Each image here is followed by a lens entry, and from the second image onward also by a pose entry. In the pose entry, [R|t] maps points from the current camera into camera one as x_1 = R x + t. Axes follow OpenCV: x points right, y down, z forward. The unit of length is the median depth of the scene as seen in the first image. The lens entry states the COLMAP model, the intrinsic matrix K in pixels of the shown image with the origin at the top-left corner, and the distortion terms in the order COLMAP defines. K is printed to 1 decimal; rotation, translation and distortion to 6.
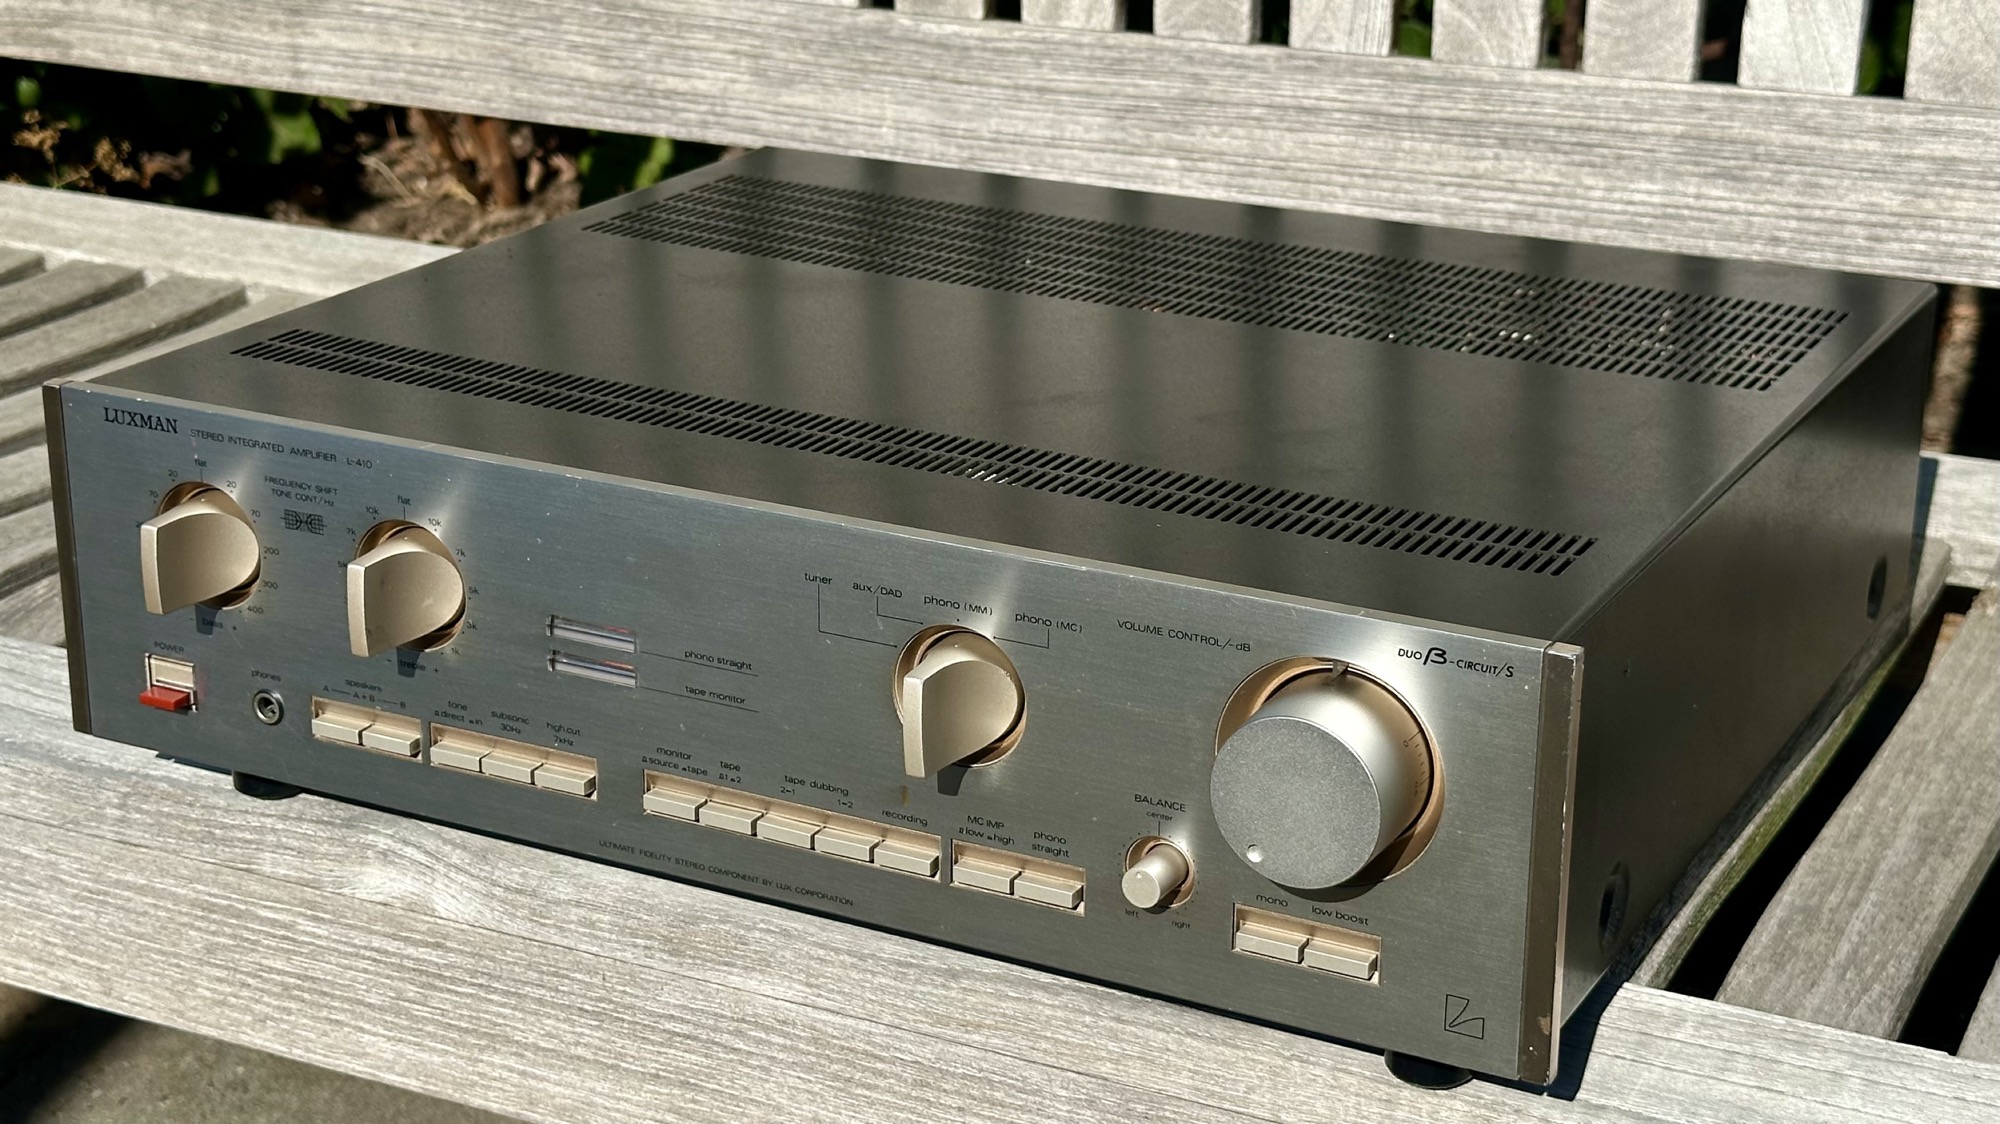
lens RADIAL K [[3300.7, 0, 927.1], [0, 3300.7, 538.0], [0, 0, 1]] dist [0.154814, -0.100509]
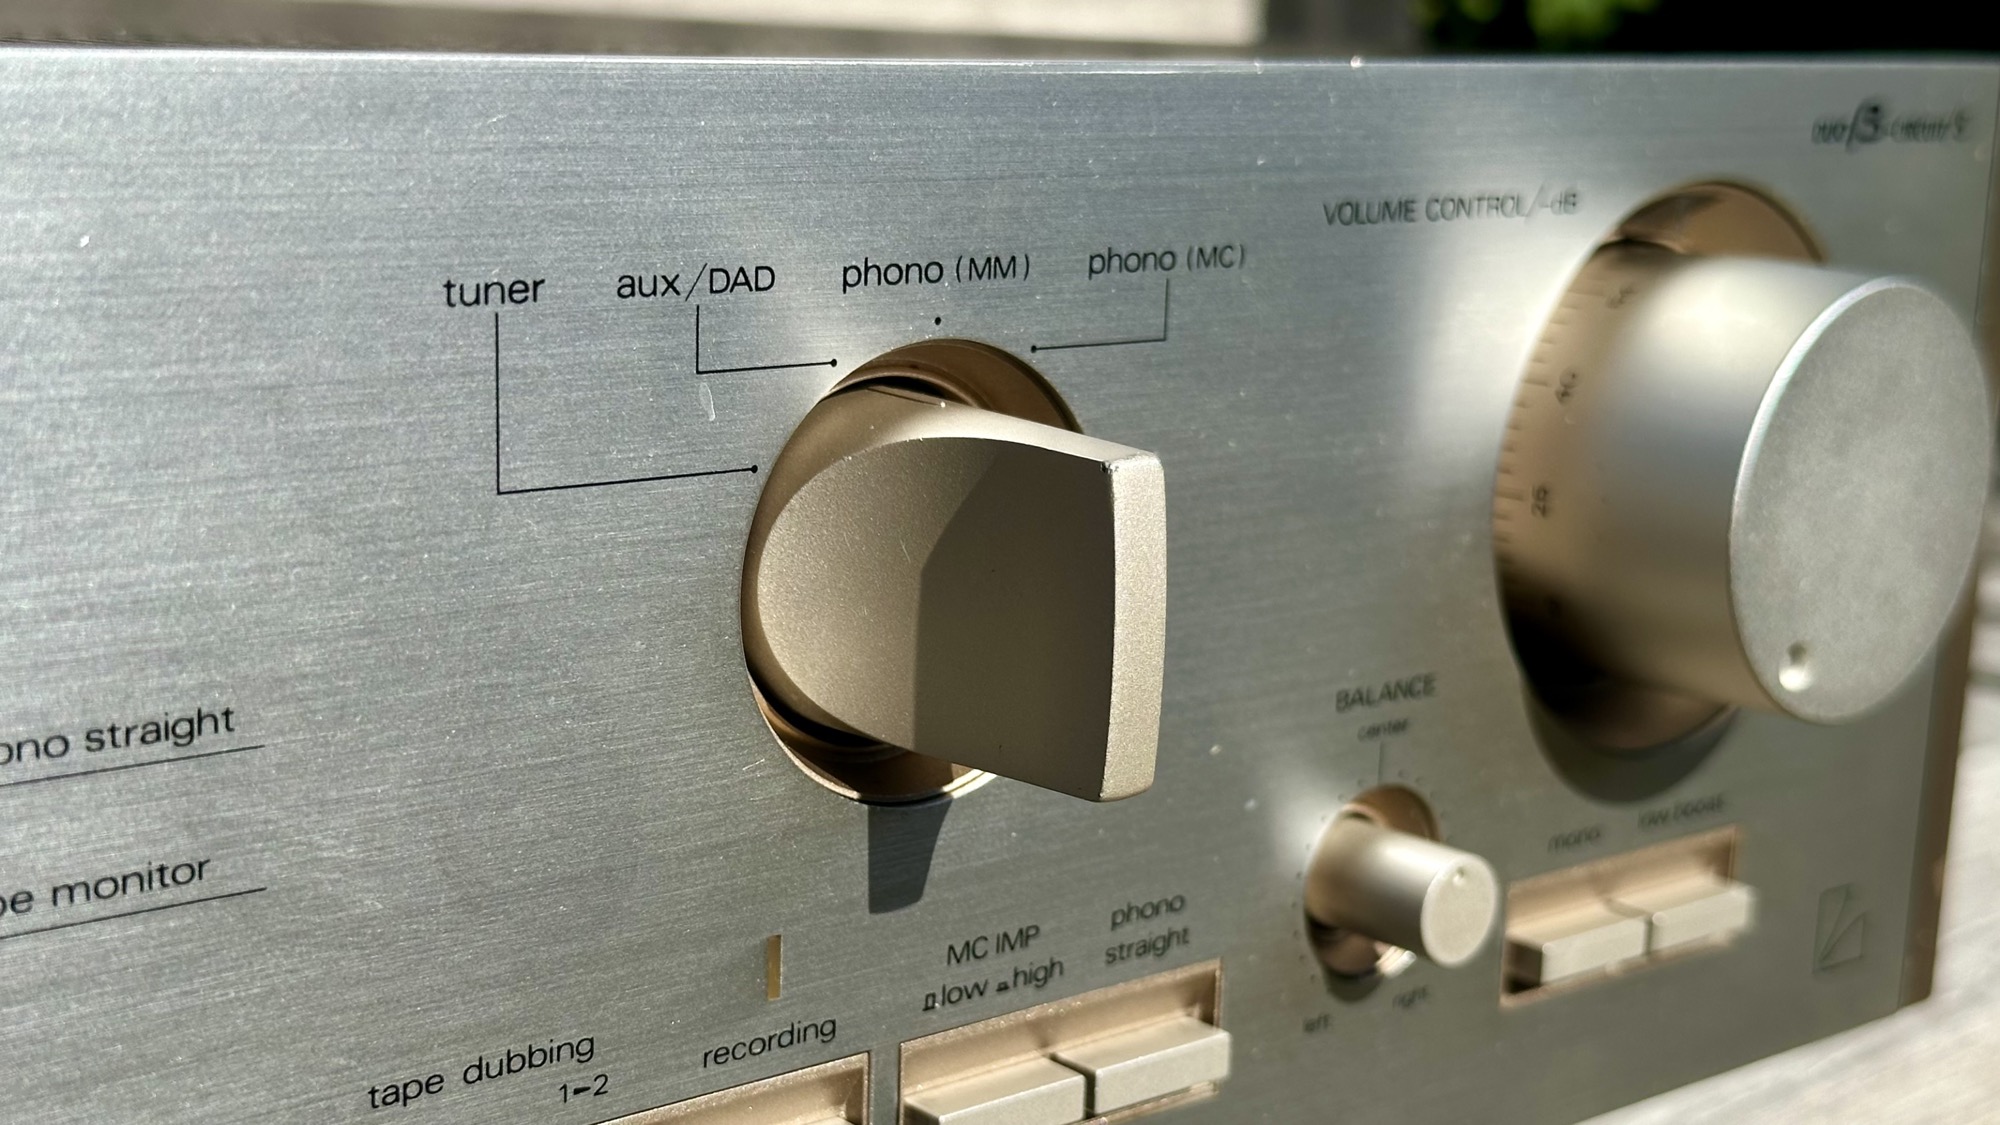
lens RADIAL K [[3054.6, 0, 999.0], [0, 3054.6, 682.8], [0, 0, 1]] dist [0.133105, -0.057439]
pose [[0.337075, -0.201382, 0.919688, -0.233095], [0.275672, 0.955153, 0.108110, 0.024548], [-0.900214, 0.217091, 0.377474, 0.783265]]
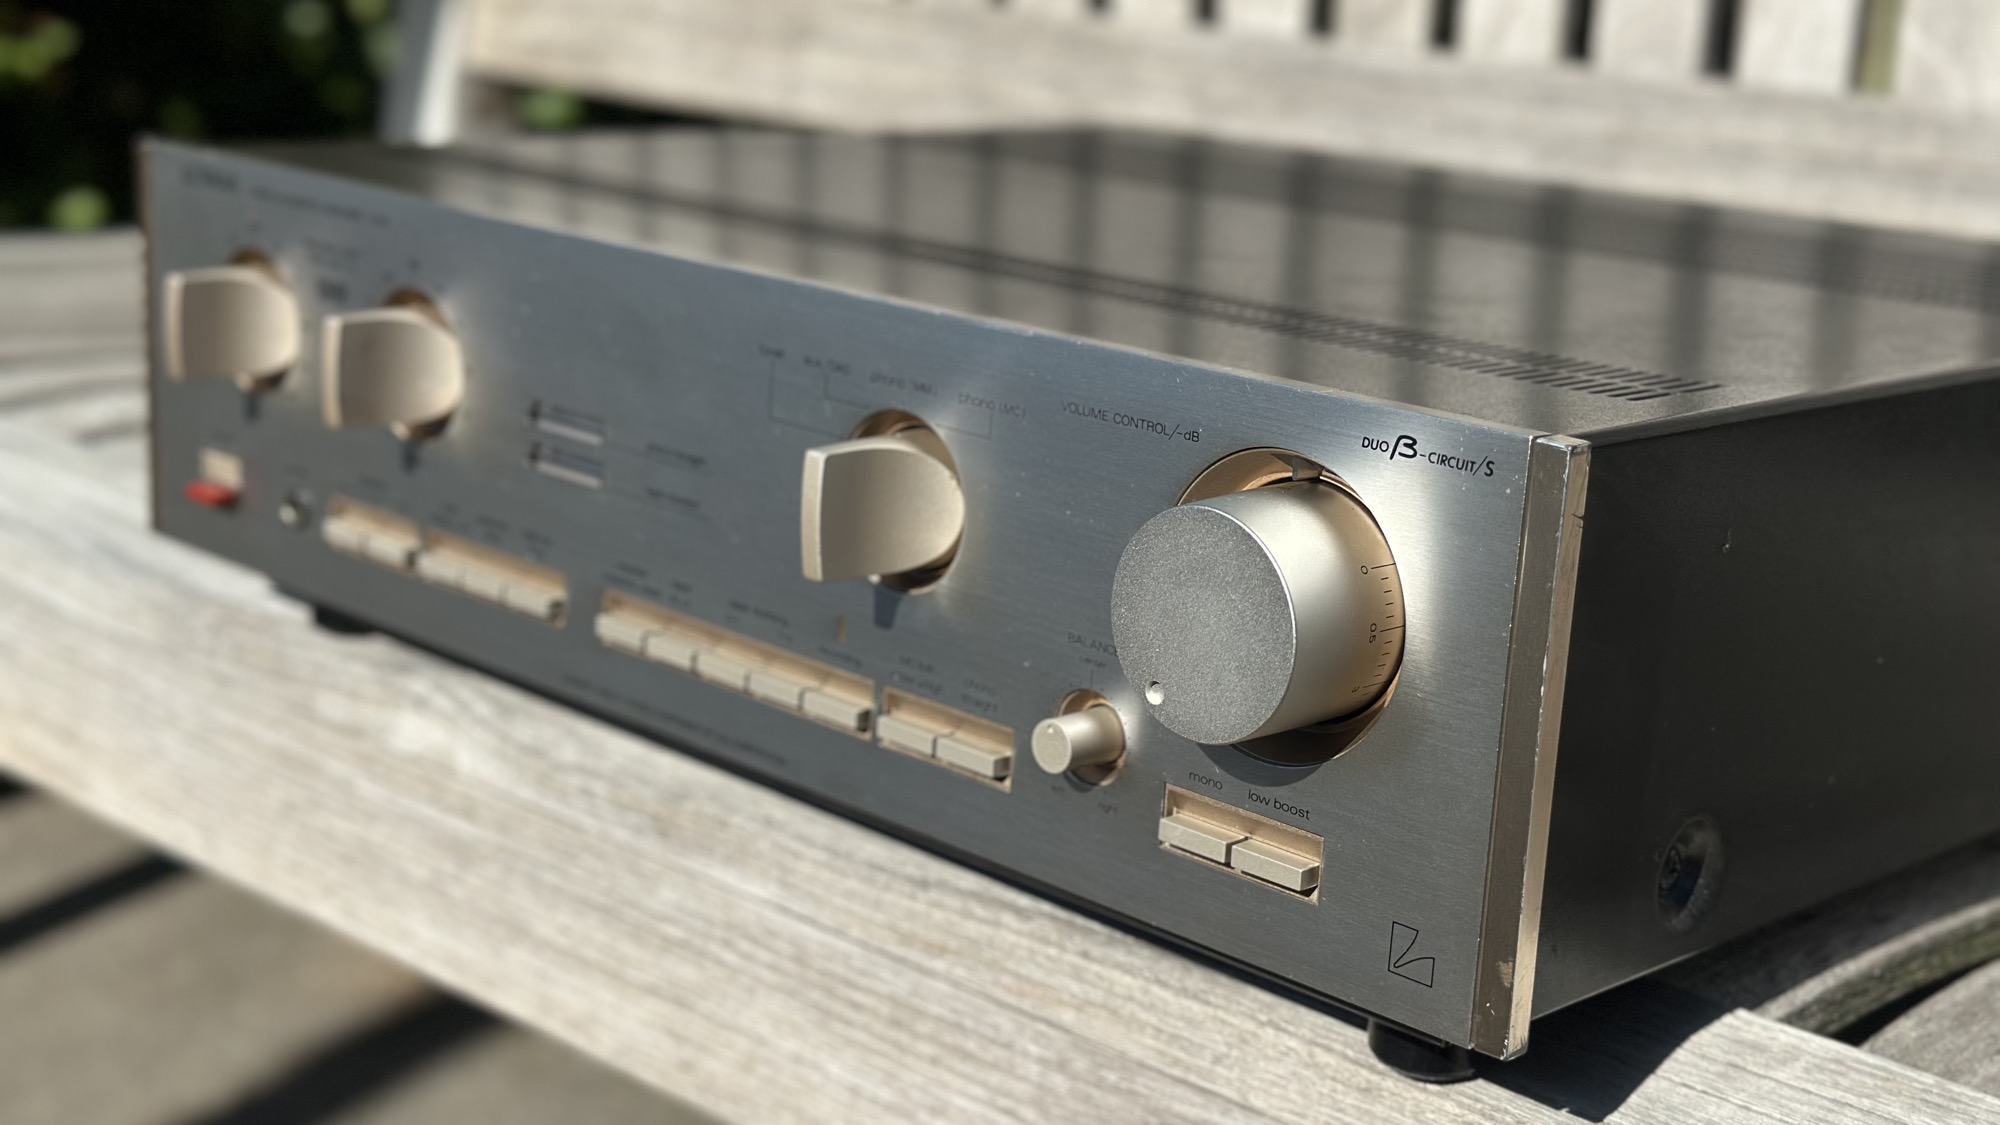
lens RADIAL K [[2868.7, 0, 1002.4], [0, 2868.7, 595.4], [0, 0, 1]] dist [0.146904, -0.093131]
pose [[0.960037, 0.120885, -0.252422, 0.190113], [-0.142402, 0.987420, -0.068723, 0.102322], [0.240939, 0.101922, 0.965174, 0.290534]]
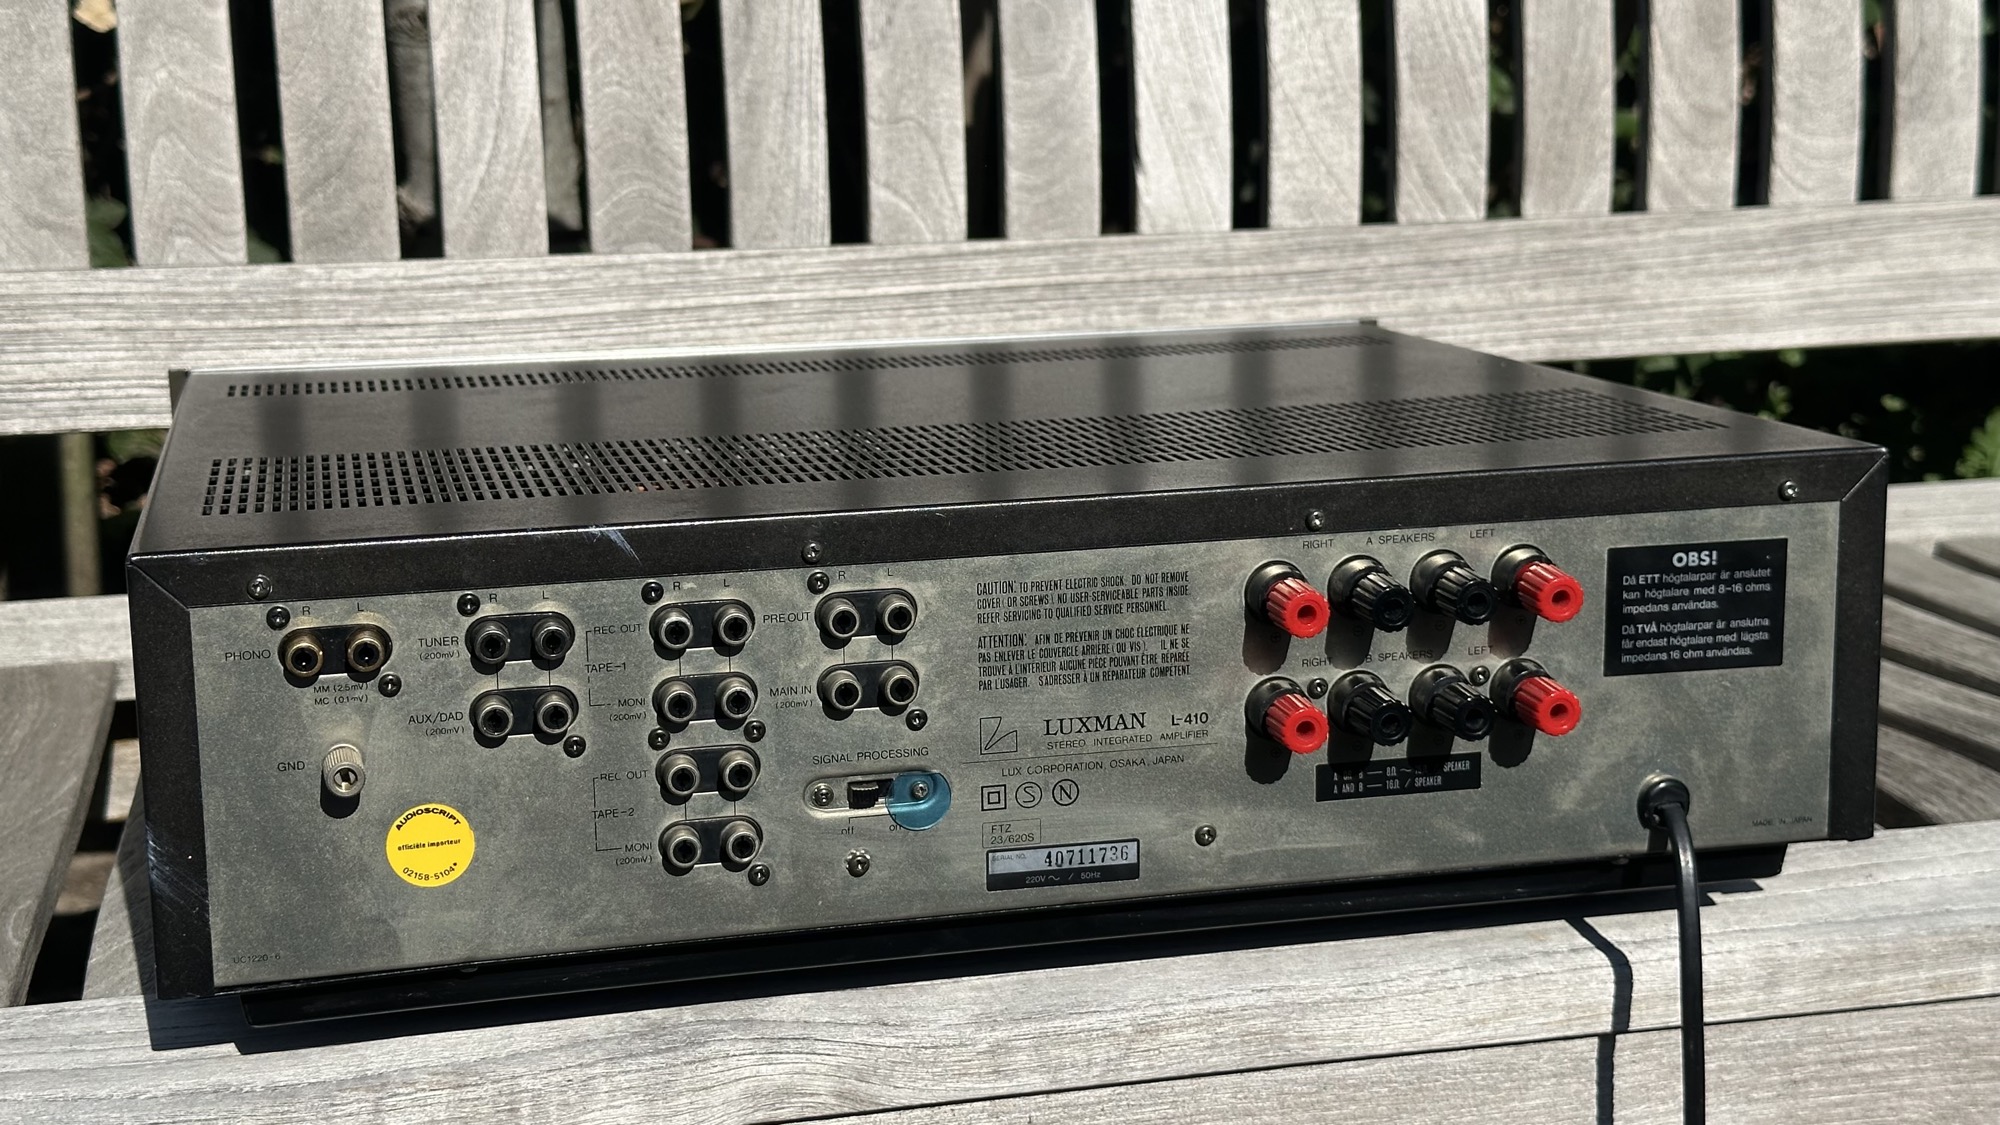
lens RADIAL K [[2869.3, 0, 1018.2], [0, 2869.3, 553.5], [0, 0, 1]] dist [0.169493, -0.295145]
pose [[0.753079, -0.141878, 0.642451, -0.600032], [0.231747, 0.971093, -0.057198, 0.026841], [-0.615765, 0.191961, 0.764189, 0.377111]]
